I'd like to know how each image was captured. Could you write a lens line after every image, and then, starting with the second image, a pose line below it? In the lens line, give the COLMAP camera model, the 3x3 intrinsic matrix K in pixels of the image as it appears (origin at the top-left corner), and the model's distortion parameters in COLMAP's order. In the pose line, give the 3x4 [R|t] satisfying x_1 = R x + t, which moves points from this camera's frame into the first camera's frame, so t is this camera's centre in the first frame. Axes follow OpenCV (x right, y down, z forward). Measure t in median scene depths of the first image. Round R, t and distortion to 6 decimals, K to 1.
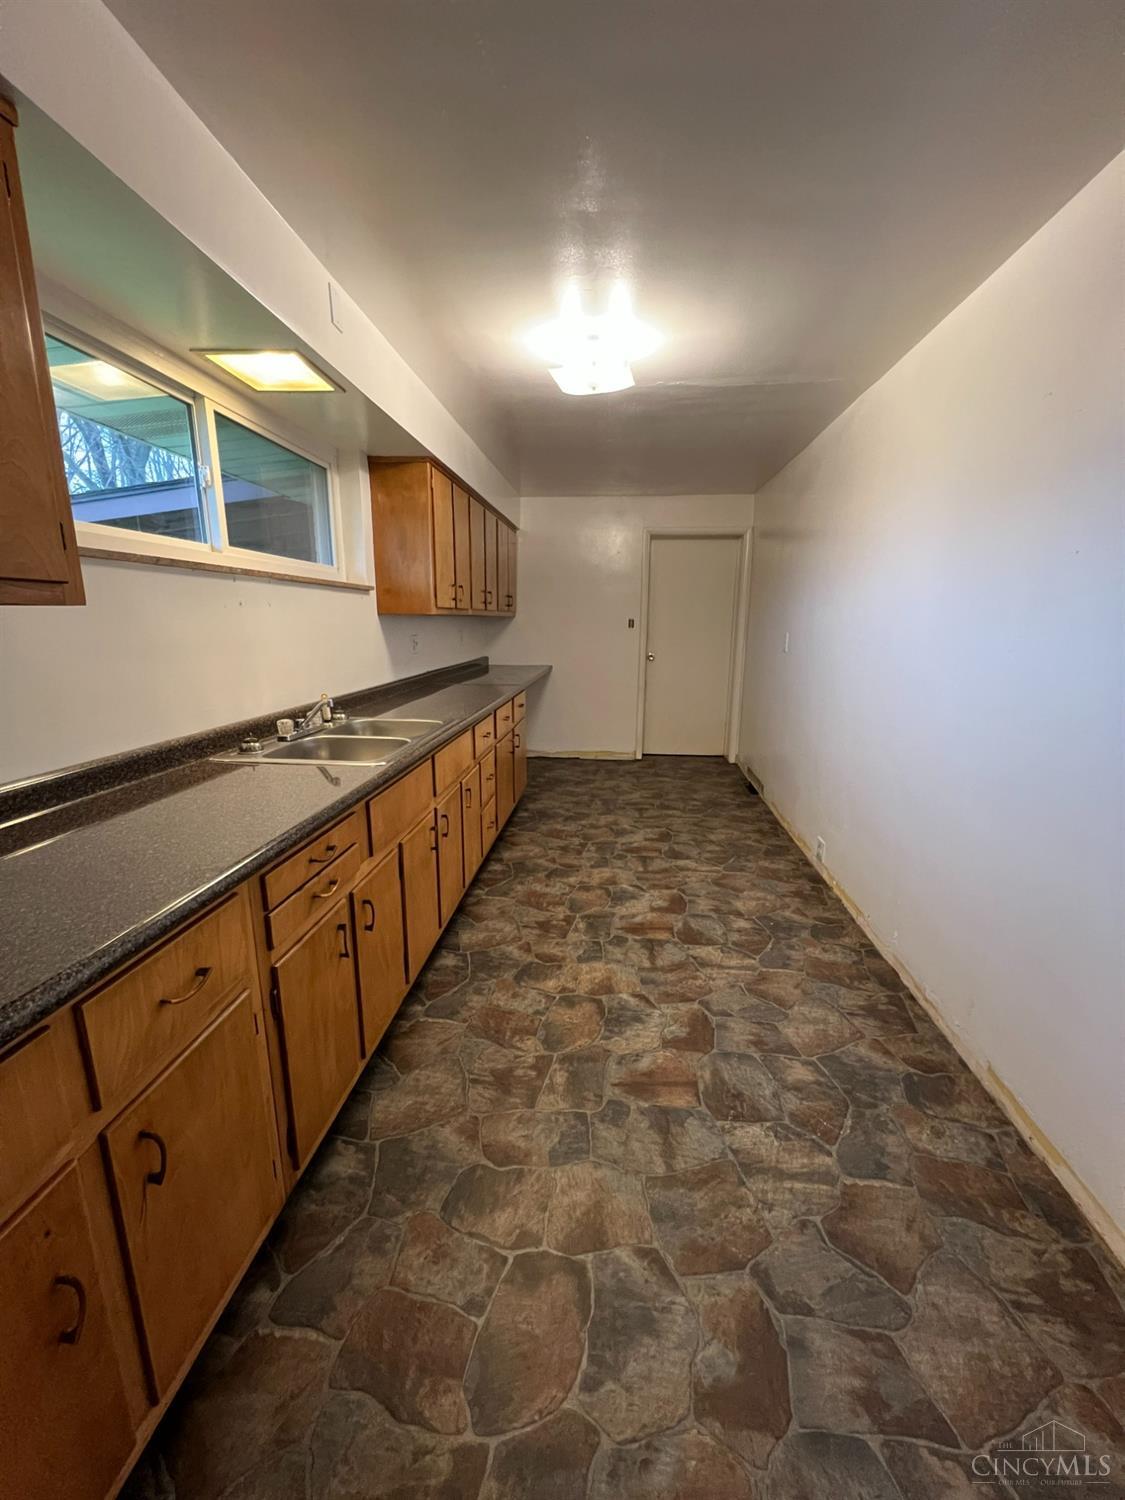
lens RADIAL K [[600.1, 0, 563.0], [0, 600.1, 750.2], [0, 0, 1]] dist [0.000351, 0.000068]
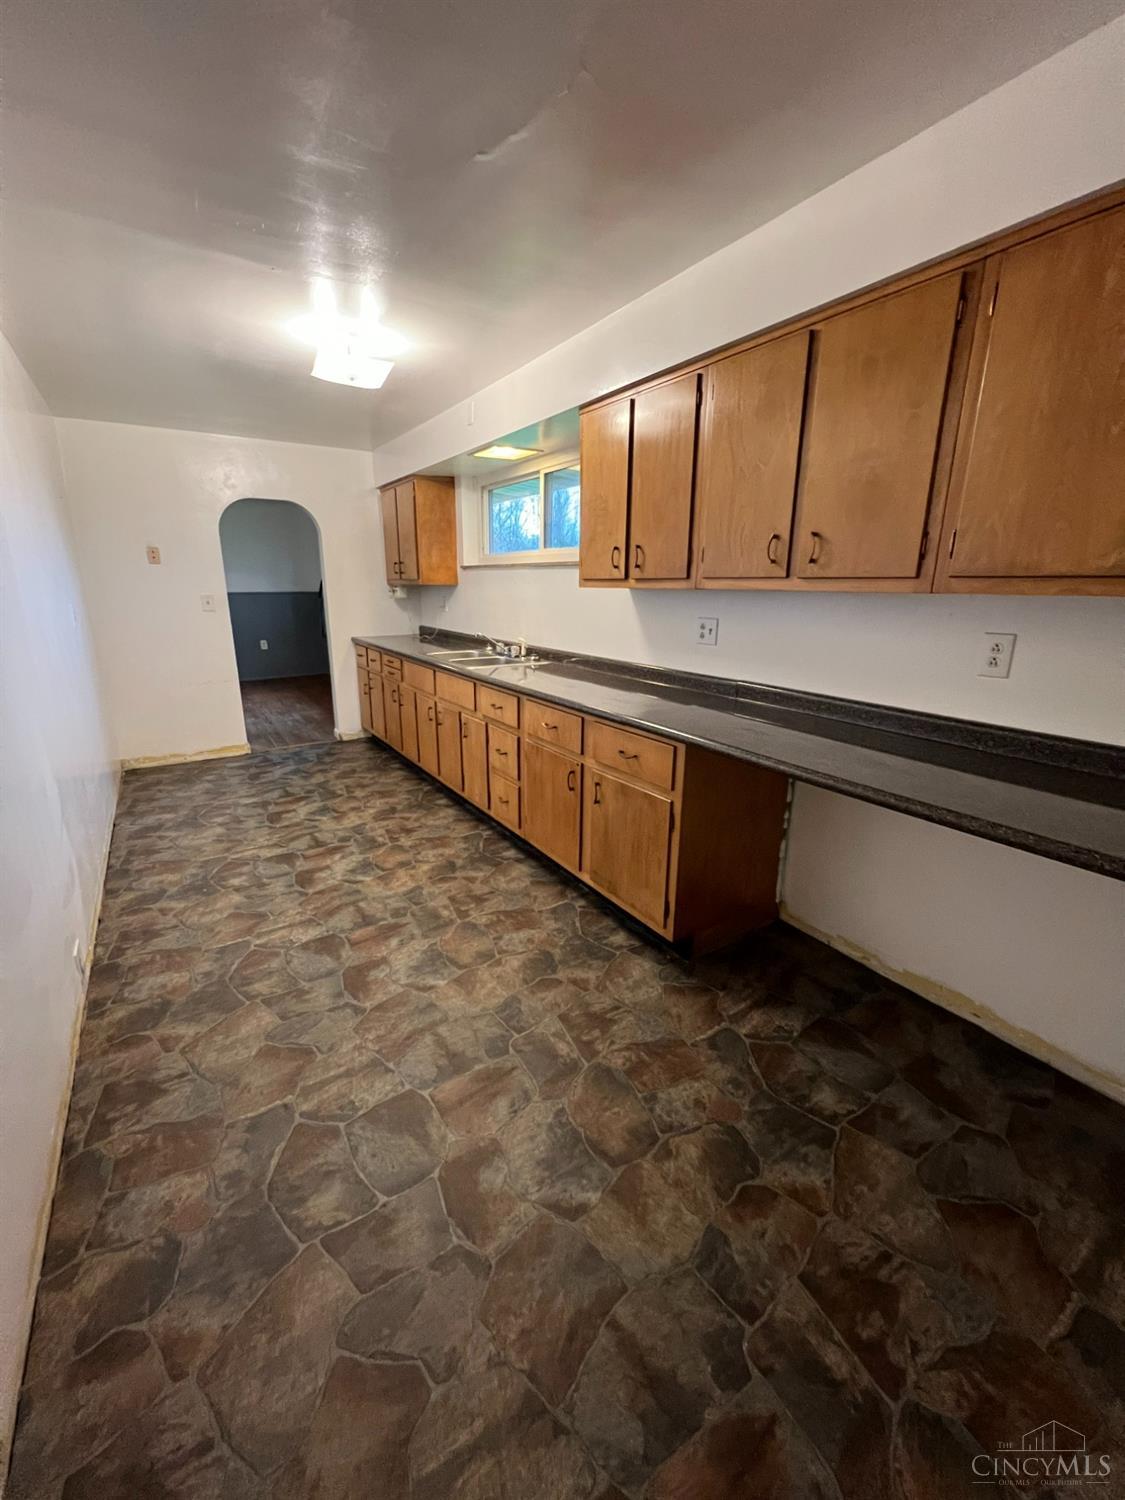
lens RADIAL K [[600.1, 0, 559.3], [0, 600.1, 750.2], [0, 0, 1]] dist [0.000351, 0.000068]
pose [[-0.780234, 0.158832, -0.604986, 0.420018], [-0.142588, 0.896589, 0.419280, -0.403345], [0.609019, 0.413401, -0.676902, 1.802344]]
